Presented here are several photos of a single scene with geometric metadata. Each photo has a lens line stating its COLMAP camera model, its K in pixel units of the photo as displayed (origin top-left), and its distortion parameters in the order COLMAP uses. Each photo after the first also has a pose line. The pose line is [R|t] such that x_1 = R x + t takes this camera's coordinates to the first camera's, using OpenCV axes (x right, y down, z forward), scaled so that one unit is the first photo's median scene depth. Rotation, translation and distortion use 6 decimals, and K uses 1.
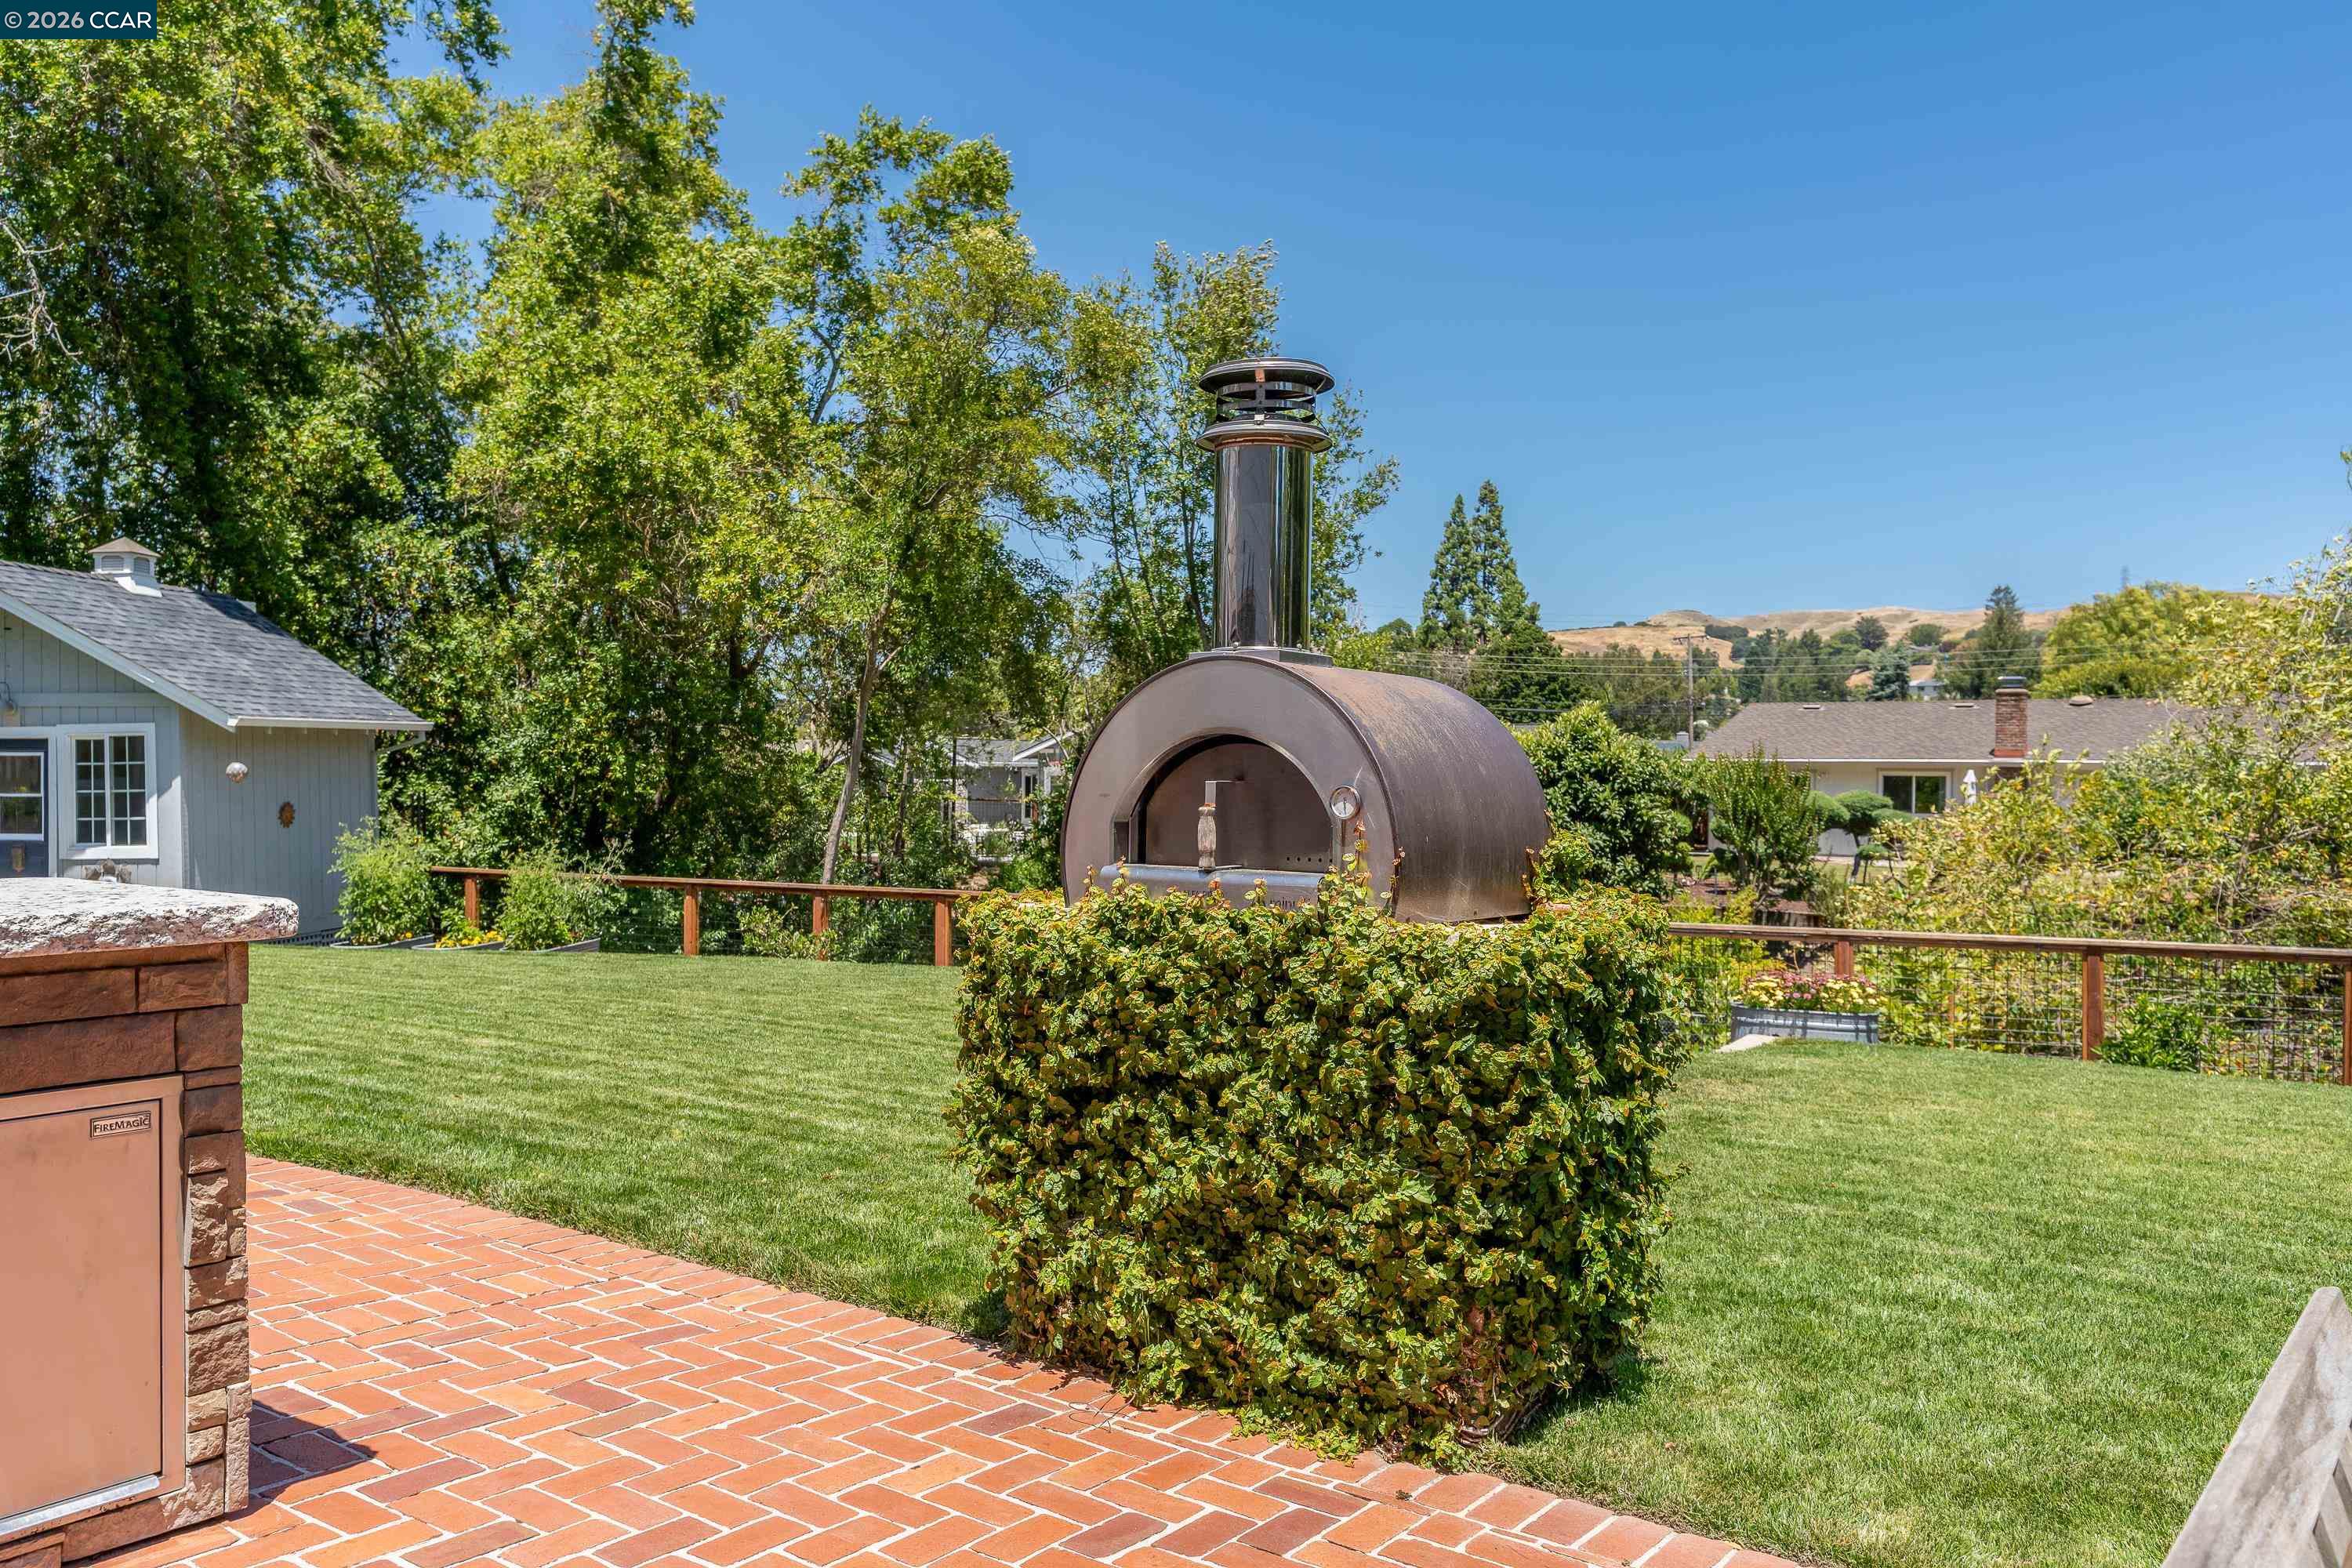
lens RADIAL K [[1811.1, 0, 1176.8], [0, 1811.1, 784.8], [0, 0, 1]] dist [0.008292, 0.002946]
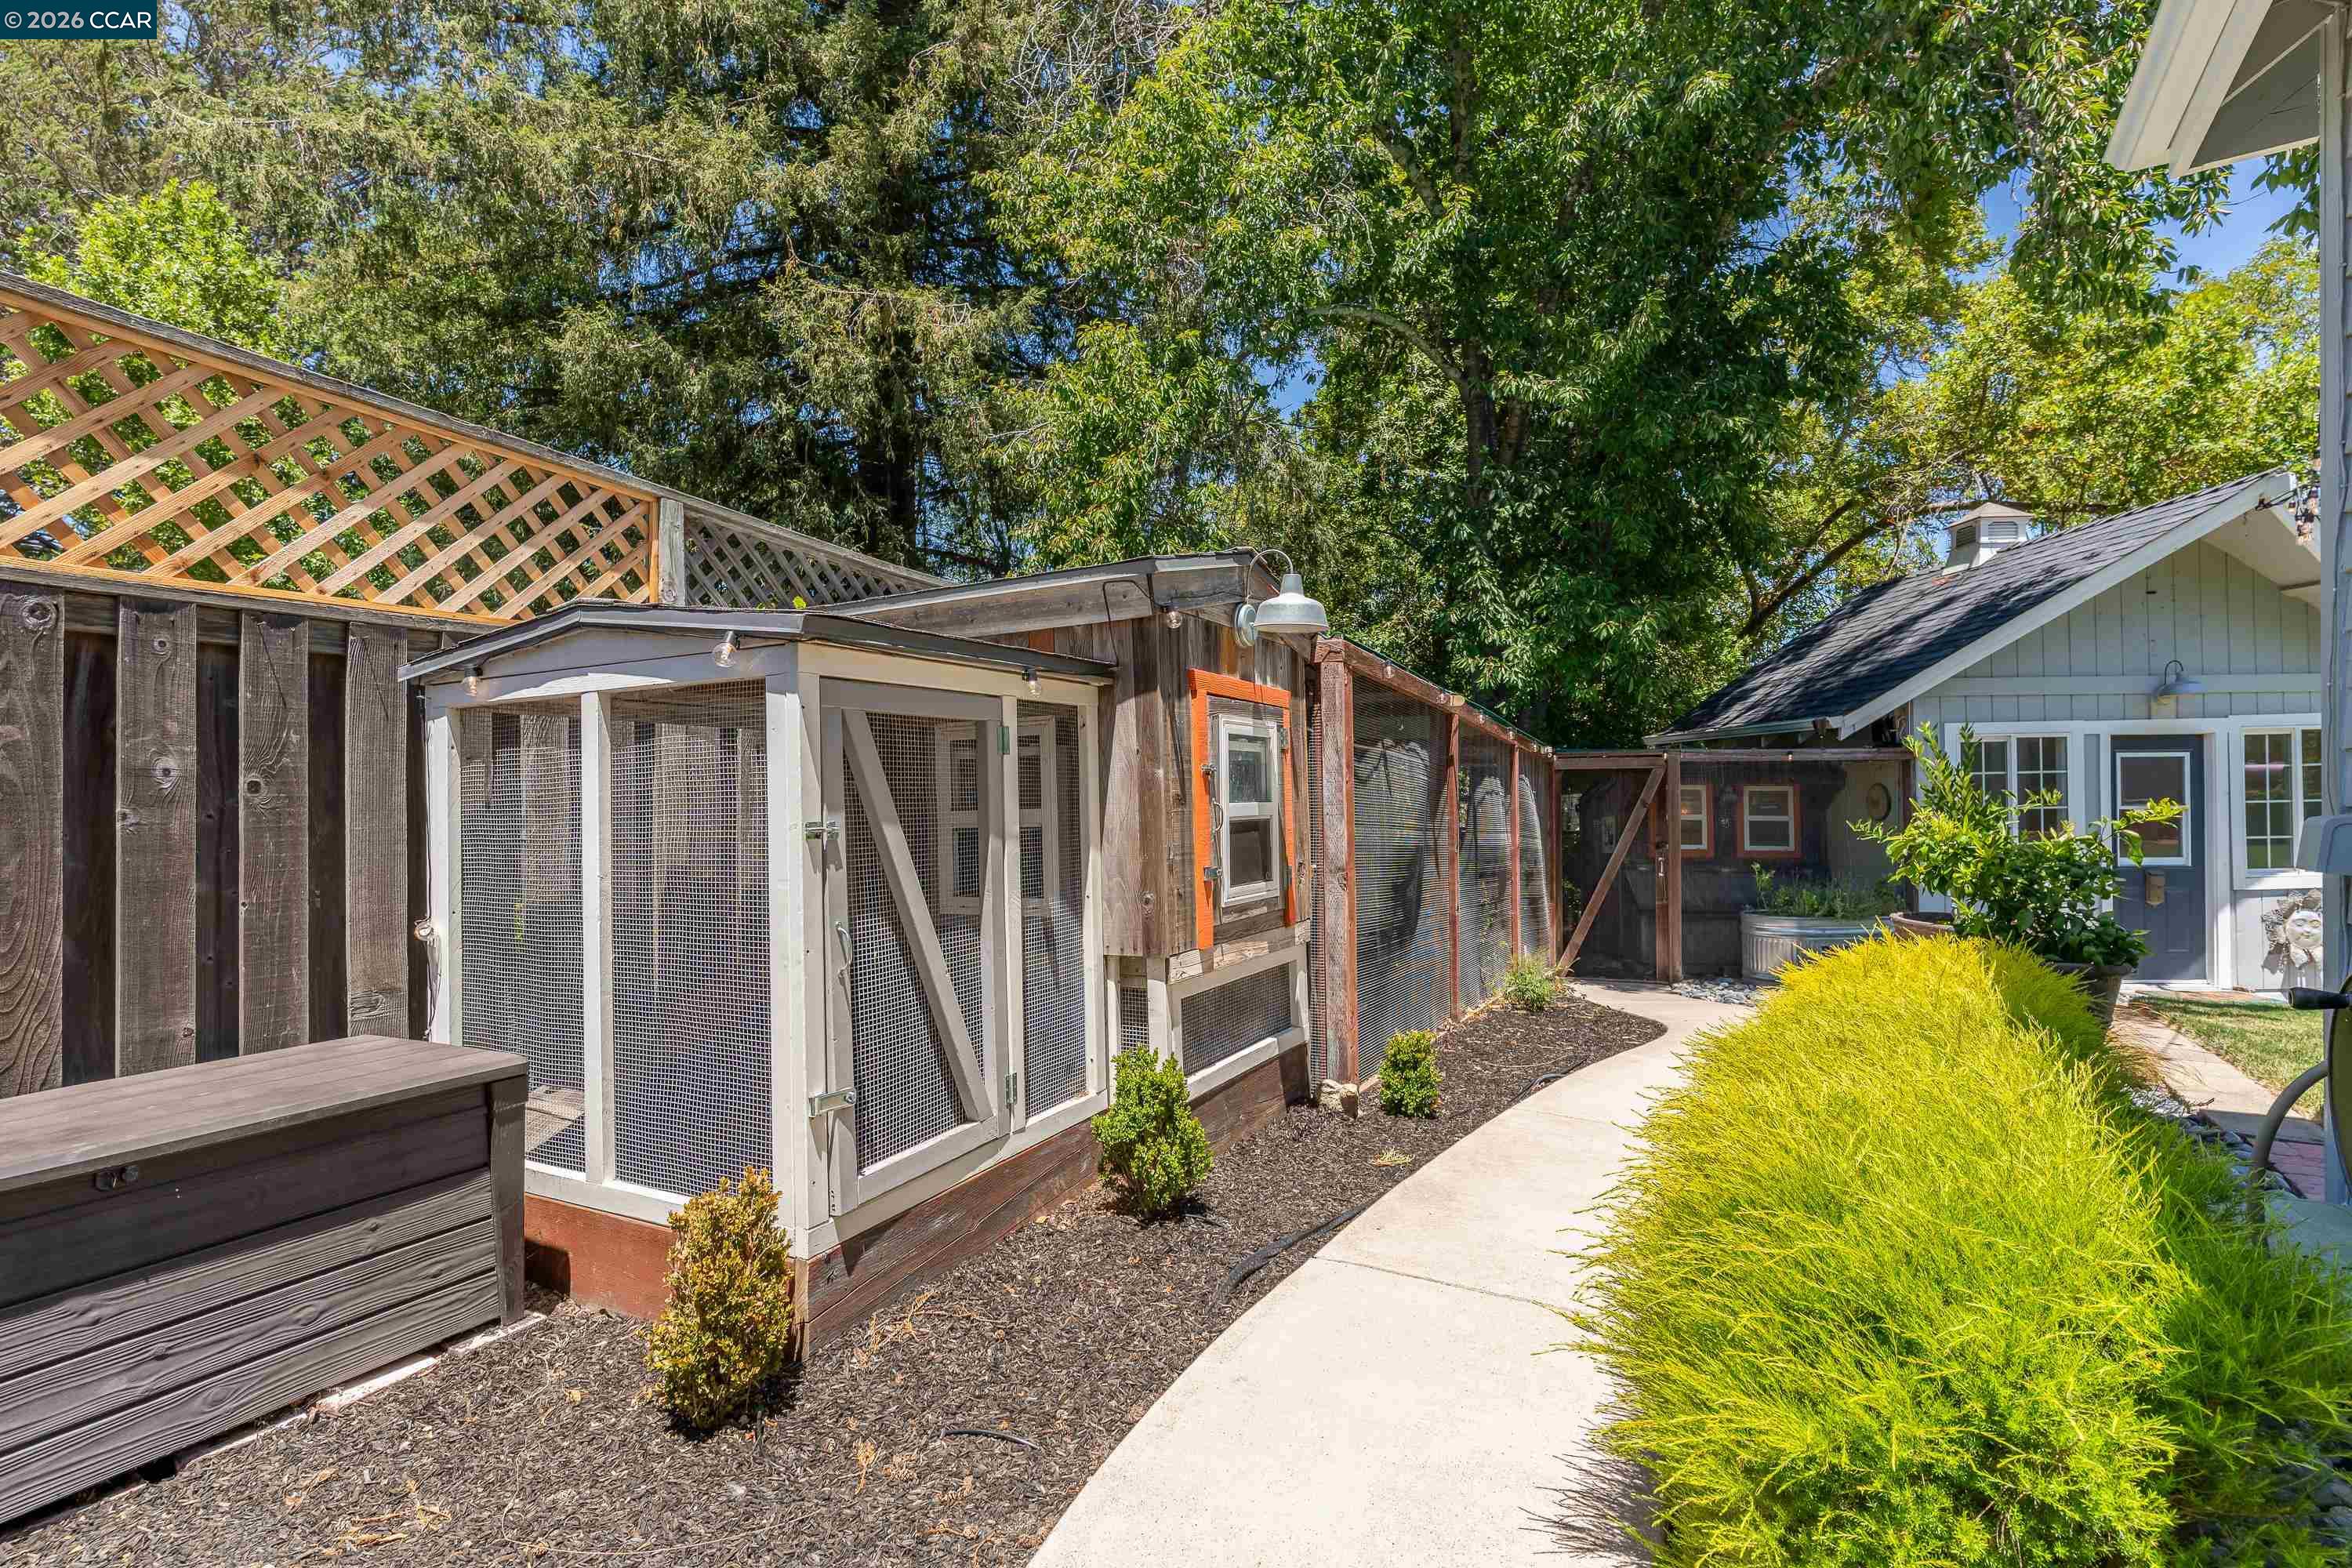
lens RADIAL K [[1057.6, 0, 1170.1], [0, 1057.6, 782.0], [0, 0, 1]] dist [0.003248, 0.000517]
pose [[0.991806, -0.018564, 0.126395, -1.119227], [0.020829, 0.999645, -0.016622, -0.006858], [-0.126042, 0.019119, 0.991841, 0.612240]]
